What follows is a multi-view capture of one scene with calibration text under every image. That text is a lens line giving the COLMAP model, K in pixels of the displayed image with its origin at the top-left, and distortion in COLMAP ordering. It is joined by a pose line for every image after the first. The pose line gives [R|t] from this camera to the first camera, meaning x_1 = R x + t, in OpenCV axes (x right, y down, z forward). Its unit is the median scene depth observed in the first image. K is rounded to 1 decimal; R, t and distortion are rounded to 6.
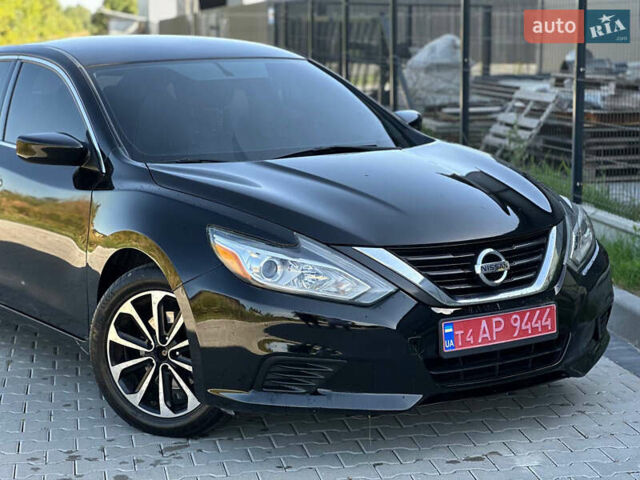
lens RADIAL K [[1437.7, 0, 322.7], [0, 1437.7, 225.3], [0, 0, 1]] dist [0.244027, 0.000000]
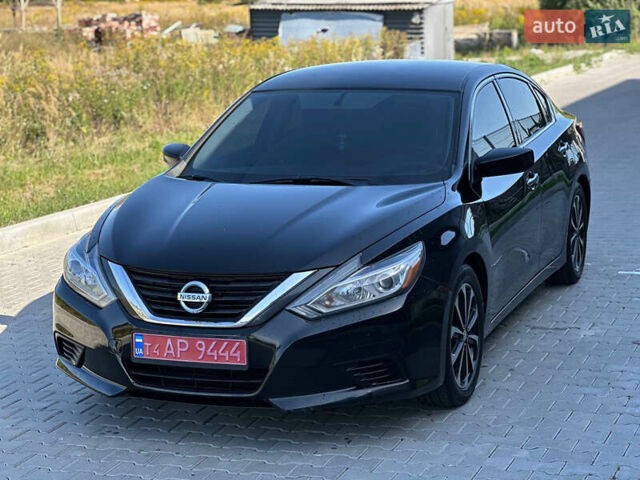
lens RADIAL K [[1437.7, 0, 316.5], [0, 1437.7, 242.9], [0, 0, 1]] dist [0.244027, 0.000000]
pose [[0.569441, 0.147021, -0.808778, 1.089558], [-0.097845, 0.989004, 0.110892, -0.150846], [0.816188, 0.015989, 0.577565, 0.392874]]
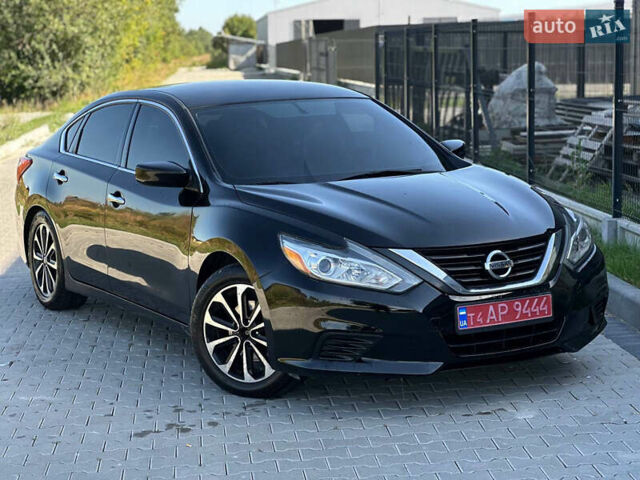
lens RADIAL K [[1437.7, 0, 327.1], [0, 1437.7, 239.9], [0, 0, 1]] dist [0.244027, 0.000000]
pose [[0.996830, -0.003003, -0.079507, 0.065623], [0.002760, 0.999991, -0.003166, 0.010360], [0.079516, 0.002936, 0.996829, -0.282576]]
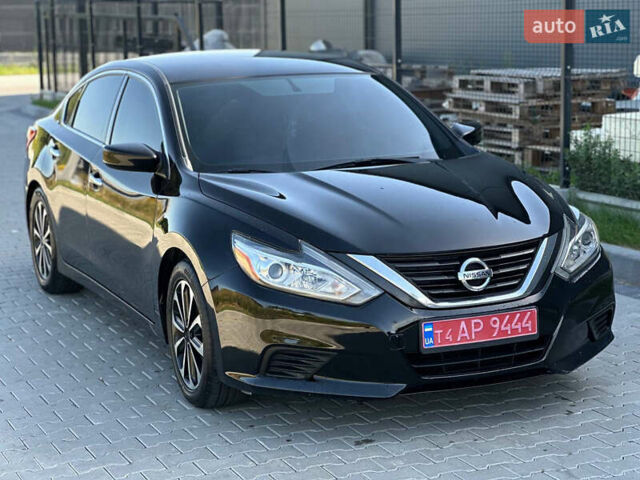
lens RADIAL K [[1437.7, 0, 336.8], [0, 1437.7, 235.7], [0, 0, 1]] dist [0.244027, 0.000000]
pose [[0.985301, 0.024621, -0.169044, 0.195782], [-0.019909, 0.999366, 0.029513, -0.031645], [0.169663, -0.025714, 0.985167, -0.125112]]
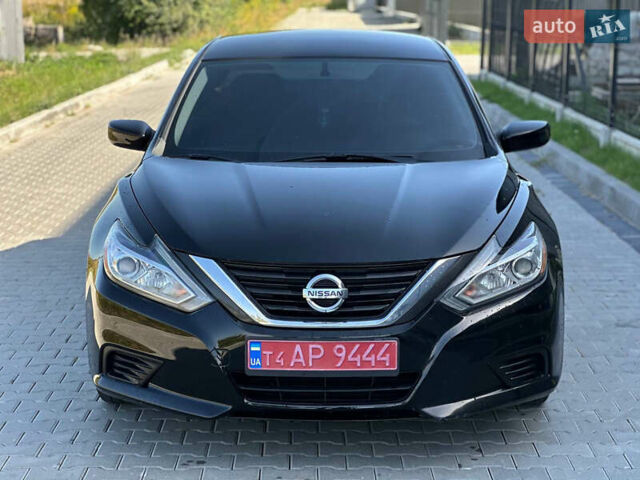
lens RADIAL K [[1437.7, 0, 318.0], [0, 1437.7, 266.8], [0, 0, 1]] dist [0.244027, 0.000000]
pose [[0.822112, 0.130086, -0.554265, 0.639988], [-0.096946, 0.991314, 0.088867, -0.074042], [0.561012, -0.019325, 0.827582, 0.179685]]
